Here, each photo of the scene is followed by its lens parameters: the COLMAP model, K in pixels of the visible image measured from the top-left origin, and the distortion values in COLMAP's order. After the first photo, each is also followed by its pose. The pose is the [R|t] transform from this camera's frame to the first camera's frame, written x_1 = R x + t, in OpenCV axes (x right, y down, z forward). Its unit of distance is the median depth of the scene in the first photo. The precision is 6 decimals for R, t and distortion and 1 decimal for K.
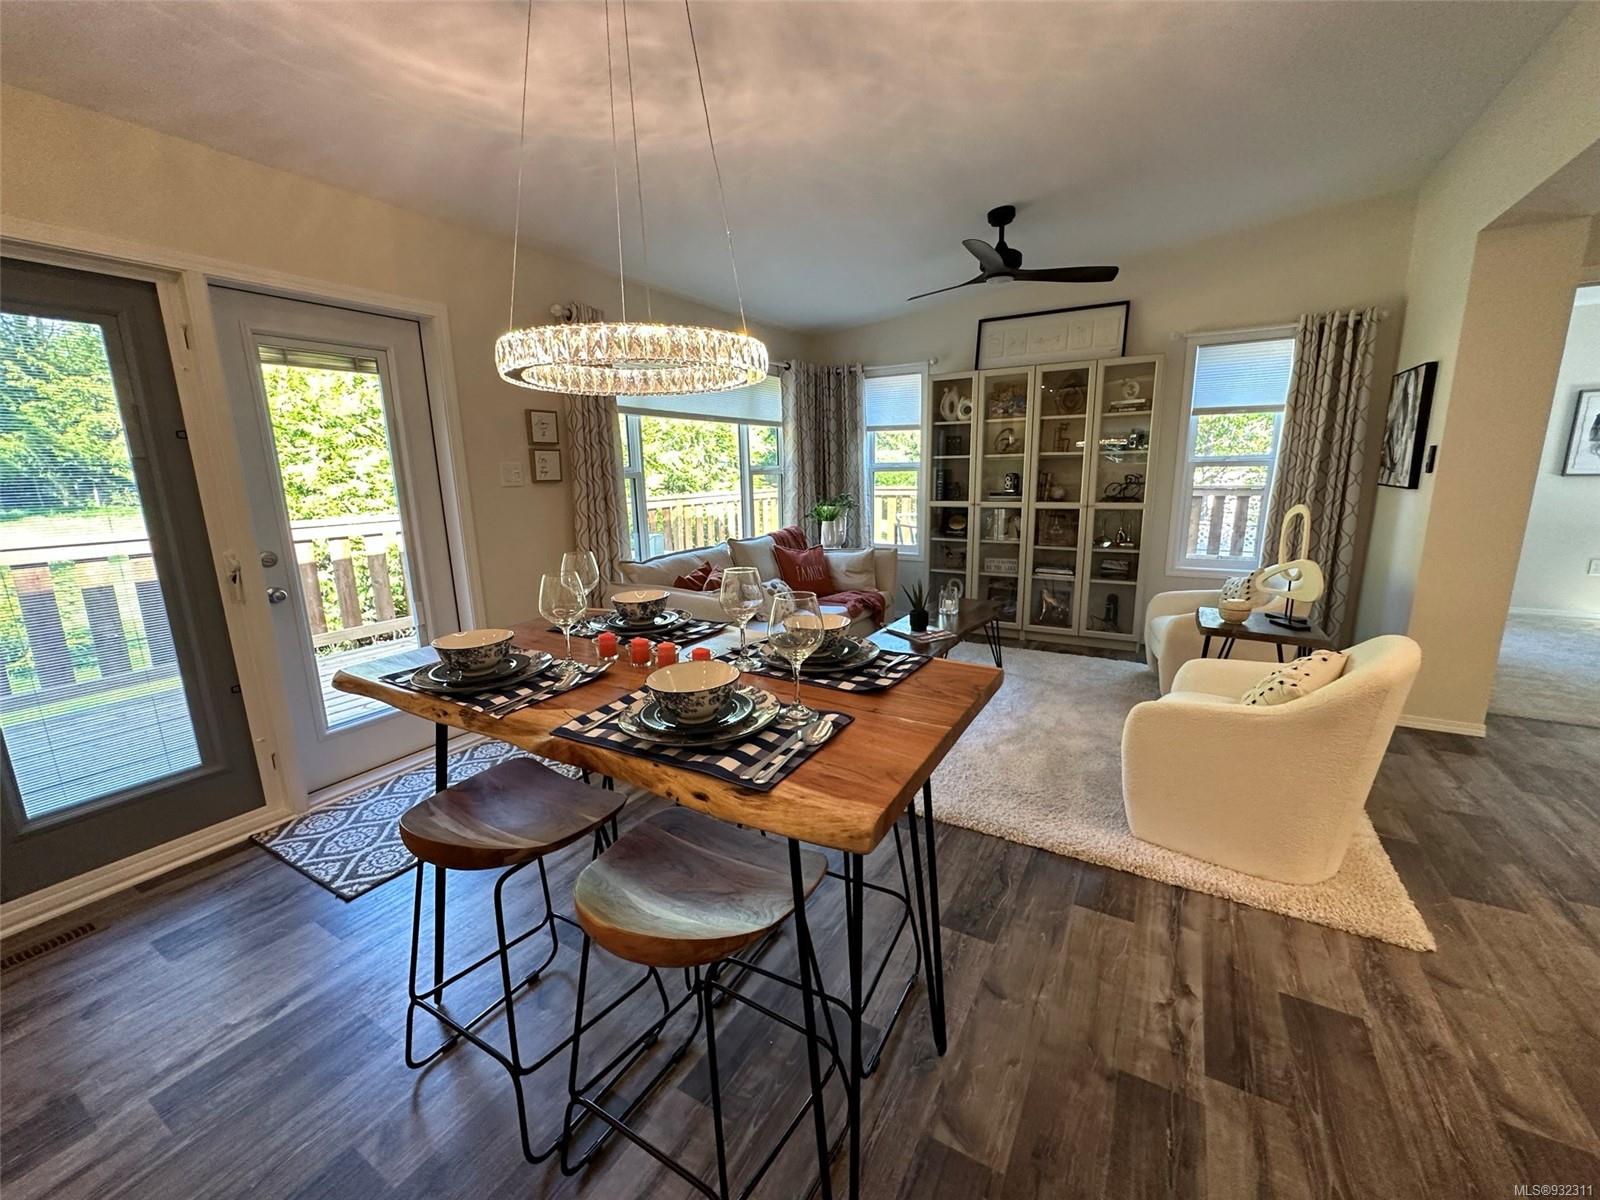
lens RADIAL K [[637.0, 0, 800.1], [0, 637.0, 600.0], [0, 0, 1]] dist [-0.001985, -0.000099]
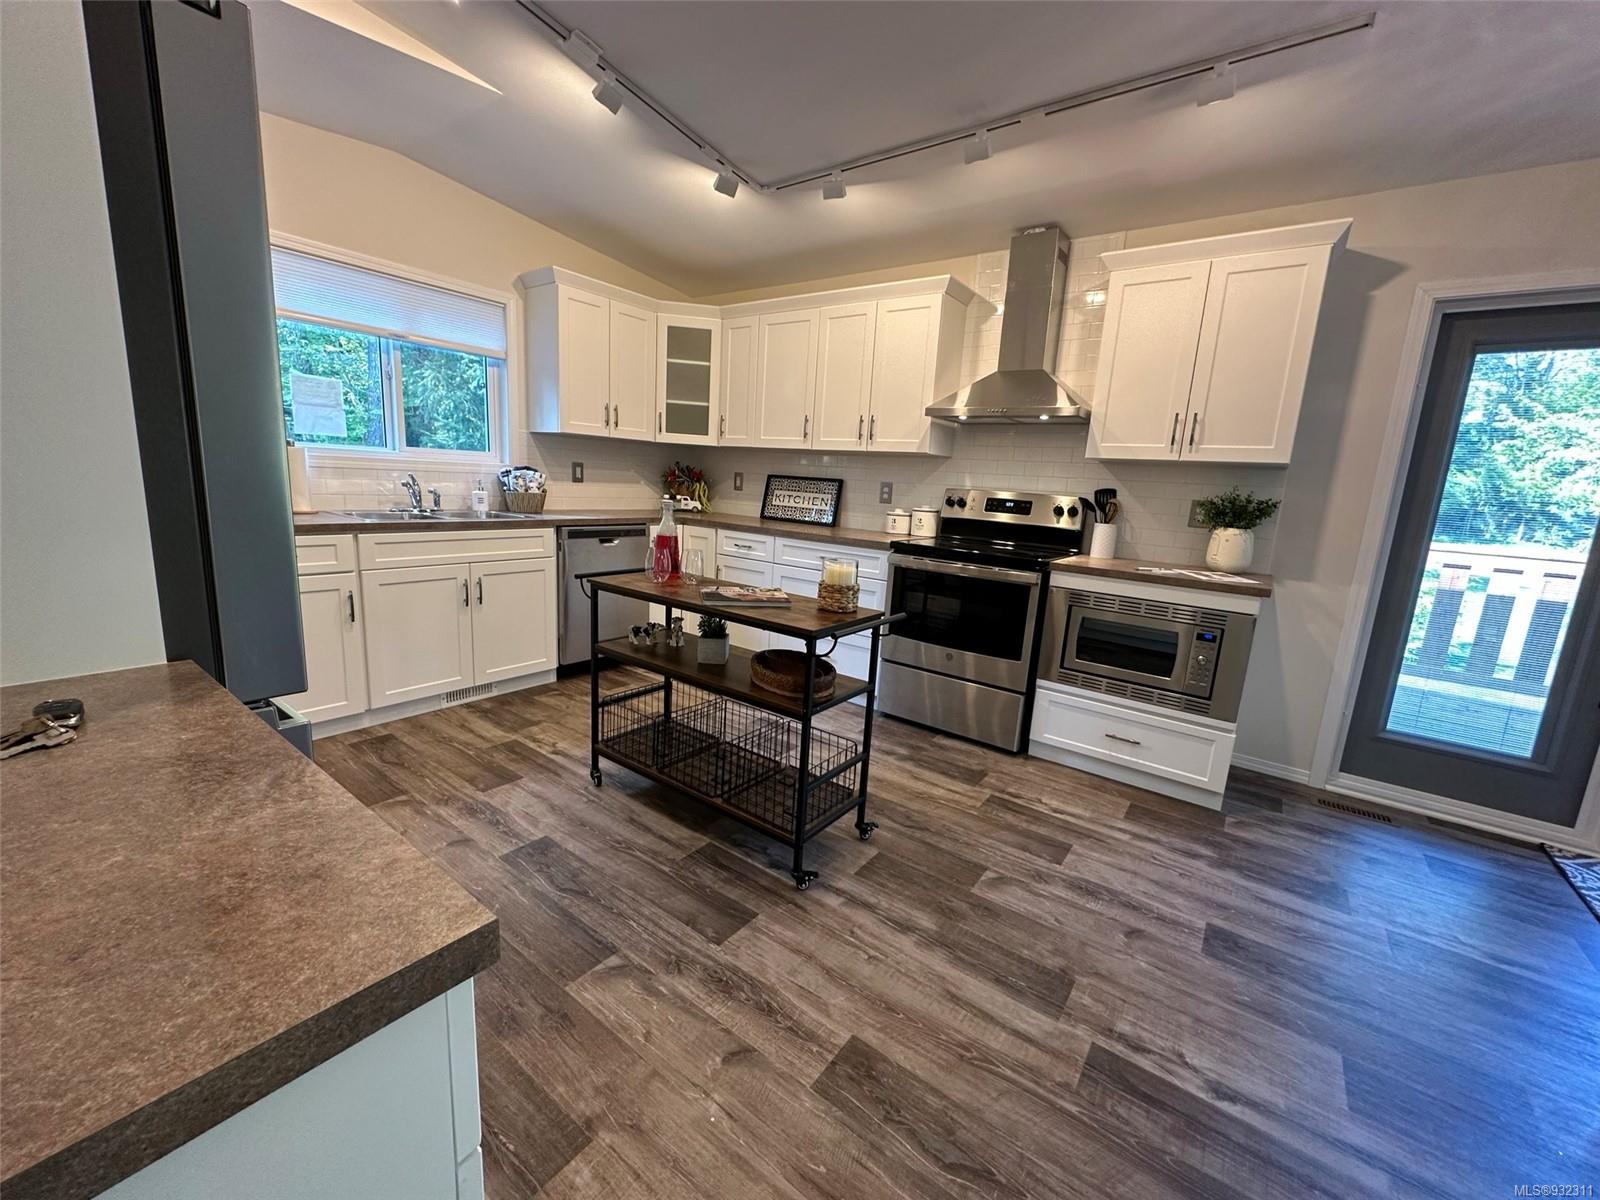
lens RADIAL K [[637.0, 0, 802.4], [0, 637.0, 601.3], [0, 0, 1]] dist [-0.001985, -0.000099]
pose [[-0.103857, 0.200792, -0.974113, 0.097874], [-0.256536, 0.940861, 0.221289, 0.055808], [0.960939, 0.272878, -0.046204, -0.112841]]
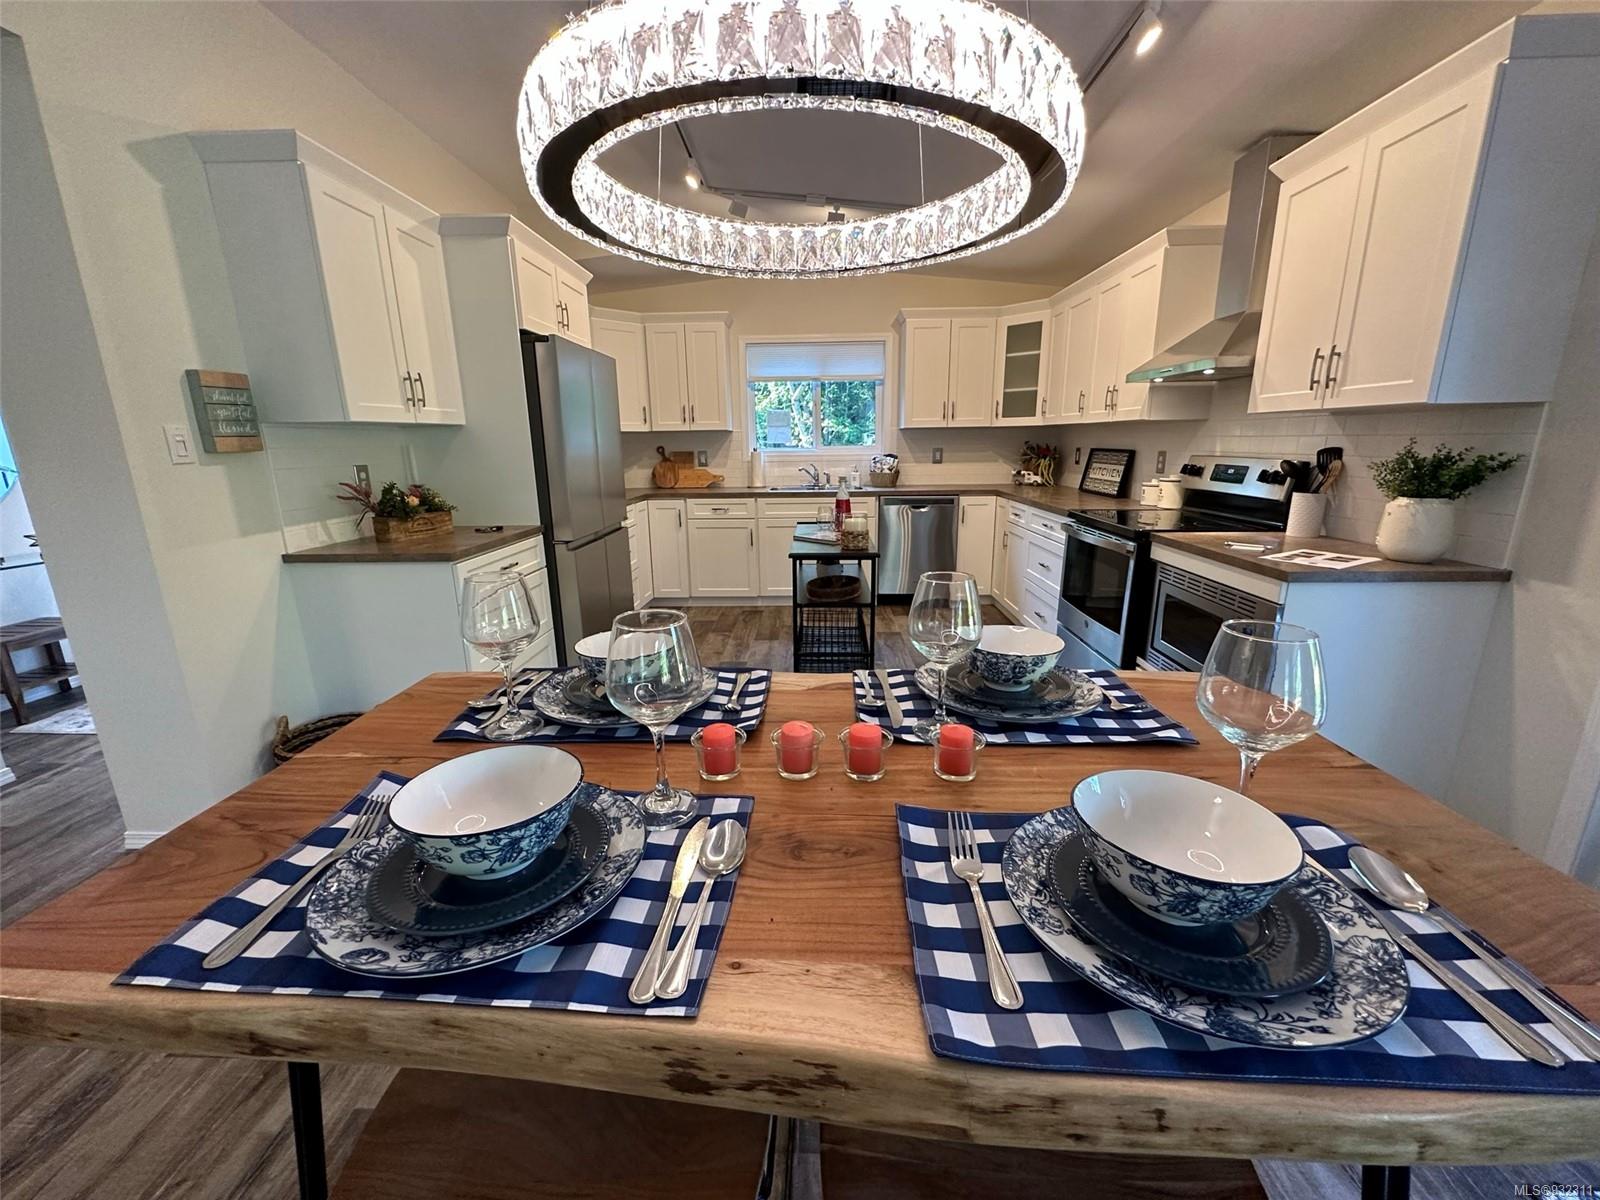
lens RADIAL K [[637.0, 0, 801.3], [0, 637.0, 599.9], [0, 0, 1]] dist [-0.001985, -0.000099]
pose [[-0.872819, 0.147403, -0.465252, 0.007043], [-0.069541, 0.906010, 0.417505, -0.089518], [0.483064, 0.396761, -0.780532, 0.484182]]
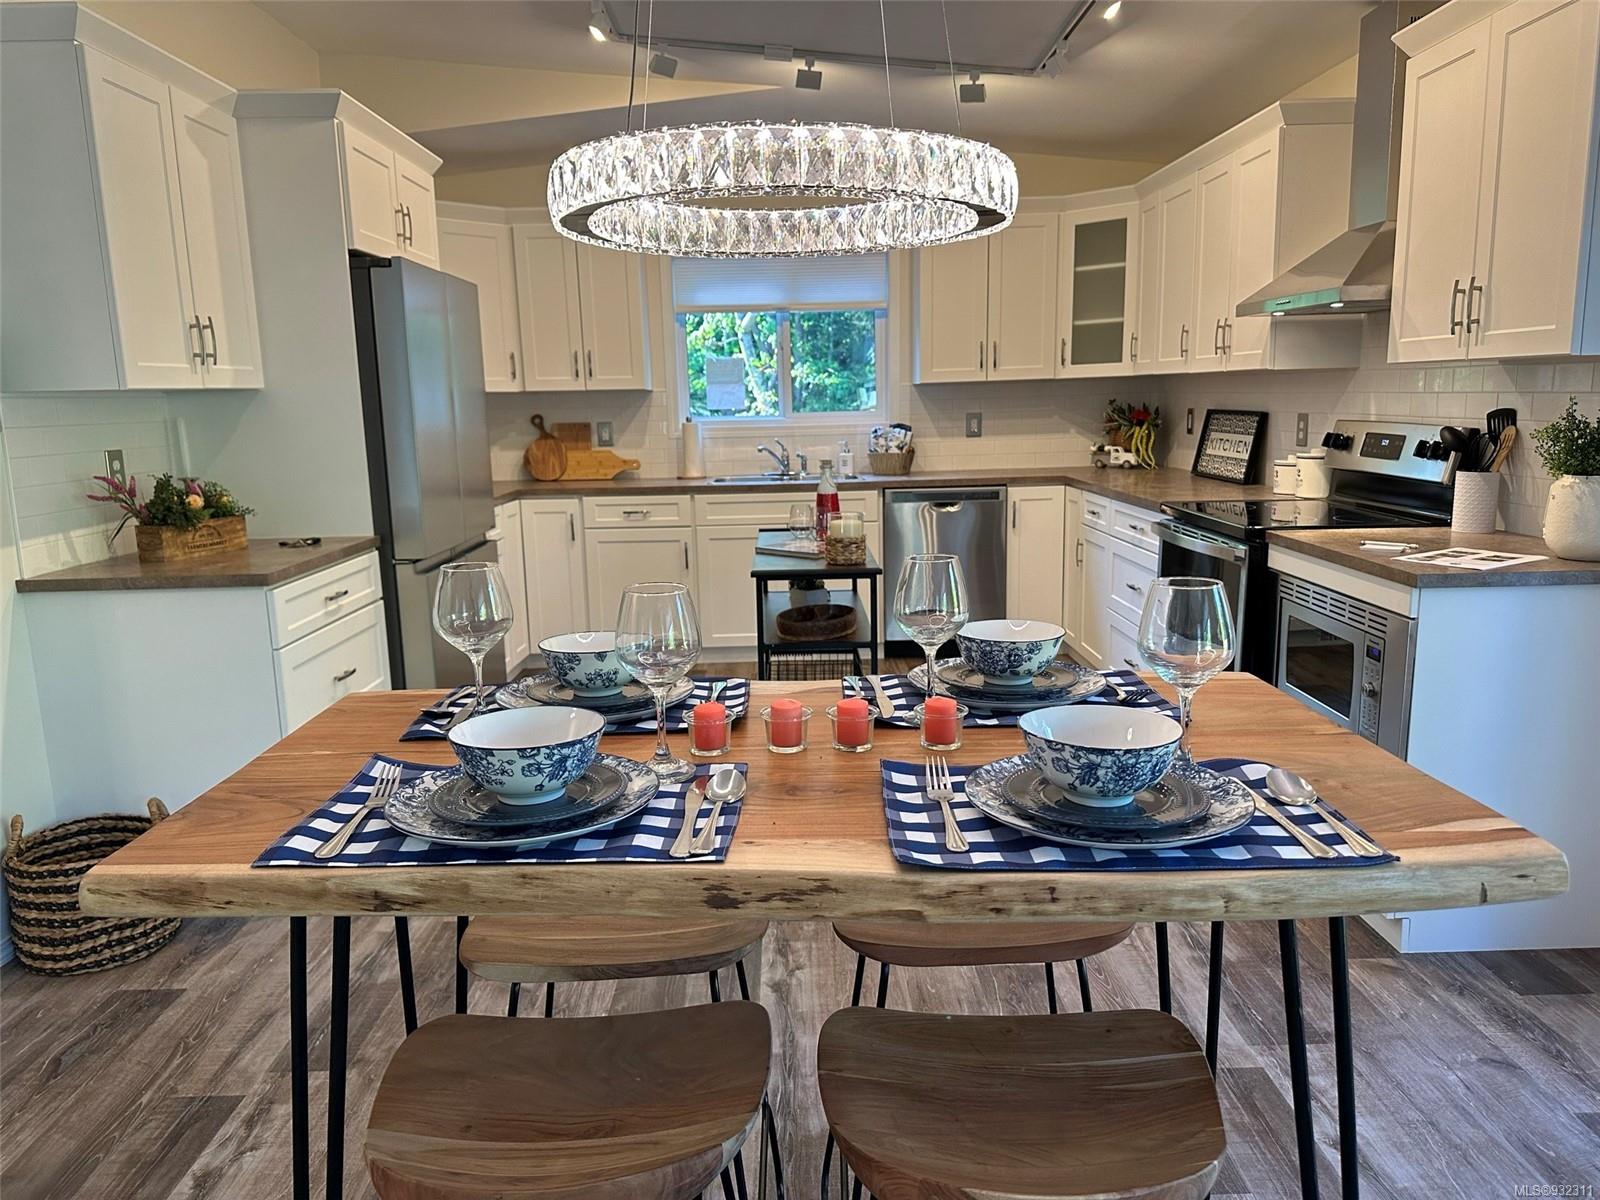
lens RADIAL K [[1126.9, 0, 797.9], [0, 1126.9, 608.0], [0, 0, 1]] dist [0.050507, -0.059025]
pose [[-0.853009, 0.134595, -0.504243, 0.091749], [-0.065672, 0.930811, 0.359553, -0.126482], [0.517749, 0.339816, -0.785151, 0.612362]]
